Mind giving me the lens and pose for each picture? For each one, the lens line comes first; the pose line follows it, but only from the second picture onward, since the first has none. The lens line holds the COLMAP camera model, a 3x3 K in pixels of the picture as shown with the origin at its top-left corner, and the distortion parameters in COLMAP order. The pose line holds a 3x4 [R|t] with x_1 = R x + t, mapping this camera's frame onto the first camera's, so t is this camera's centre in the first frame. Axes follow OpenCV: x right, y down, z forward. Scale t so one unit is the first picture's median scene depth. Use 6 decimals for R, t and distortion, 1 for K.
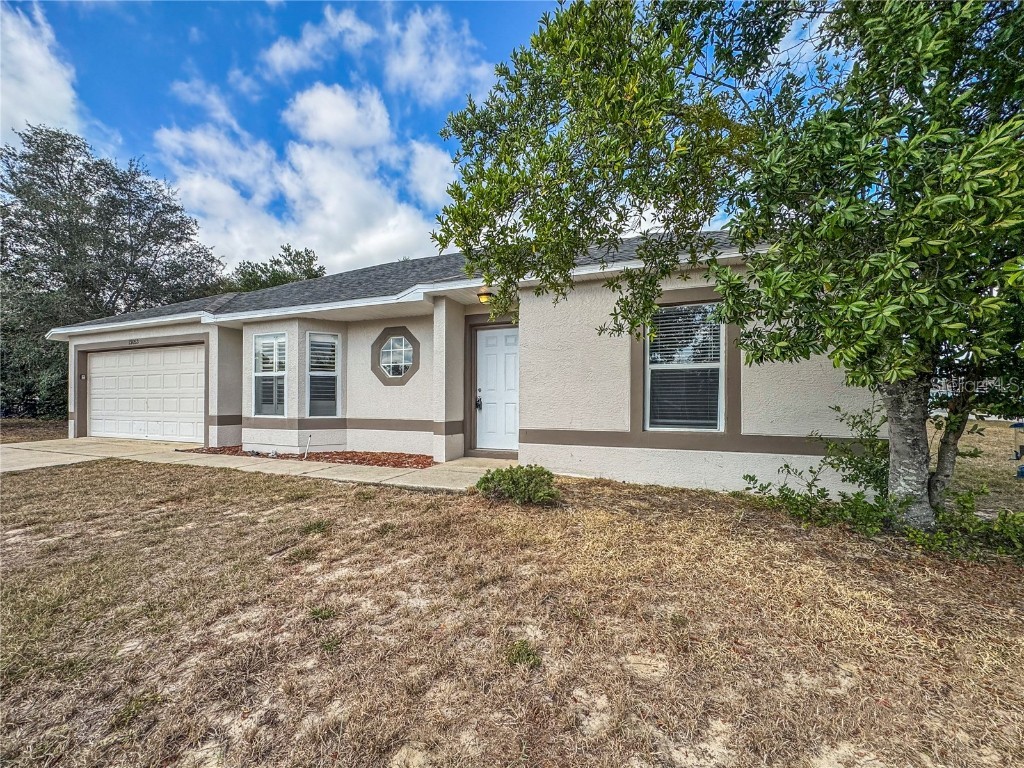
lens RADIAL K [[416.5, 0, 506.3], [0, 416.5, 403.4], [0, 0, 1]] dist [0.058565, -0.000101]
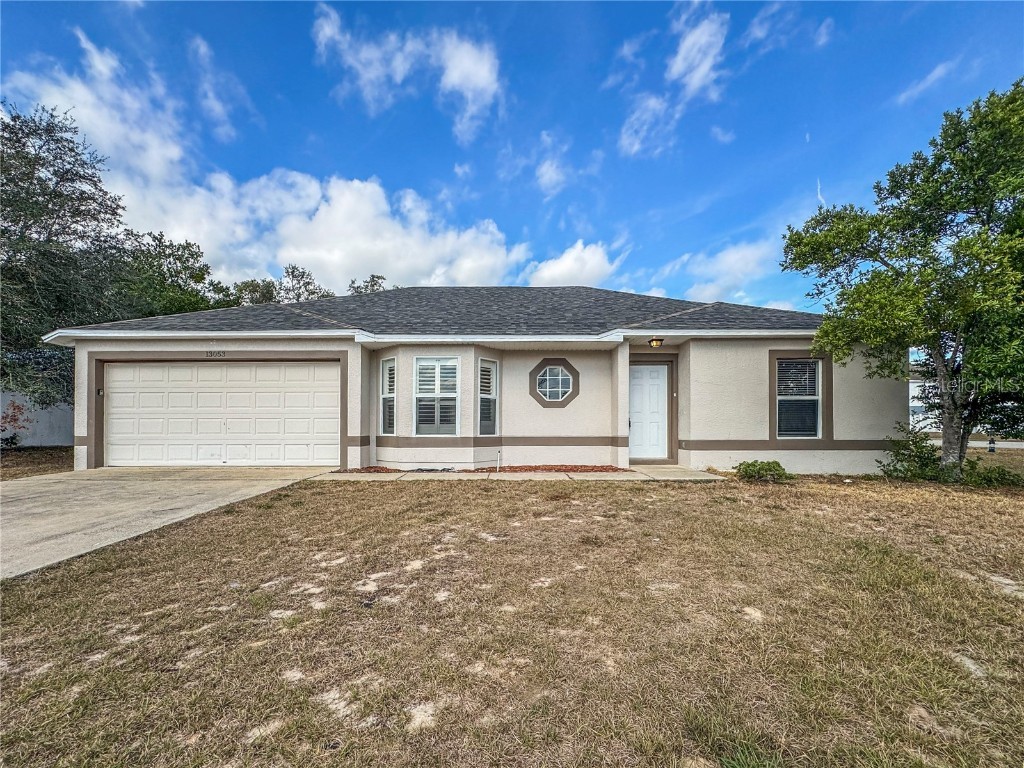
lens RADIAL K [[411.5, 0, 513.3], [0, 411.5, 429.9], [0, 0, 1]] dist [0.028440, -0.000029]
pose [[0.918438, -0.006224, 0.395515, -0.789207], [0.005540, 0.999981, 0.002871, 0.014553], [-0.395525, -0.000446, 0.918455, -0.012083]]
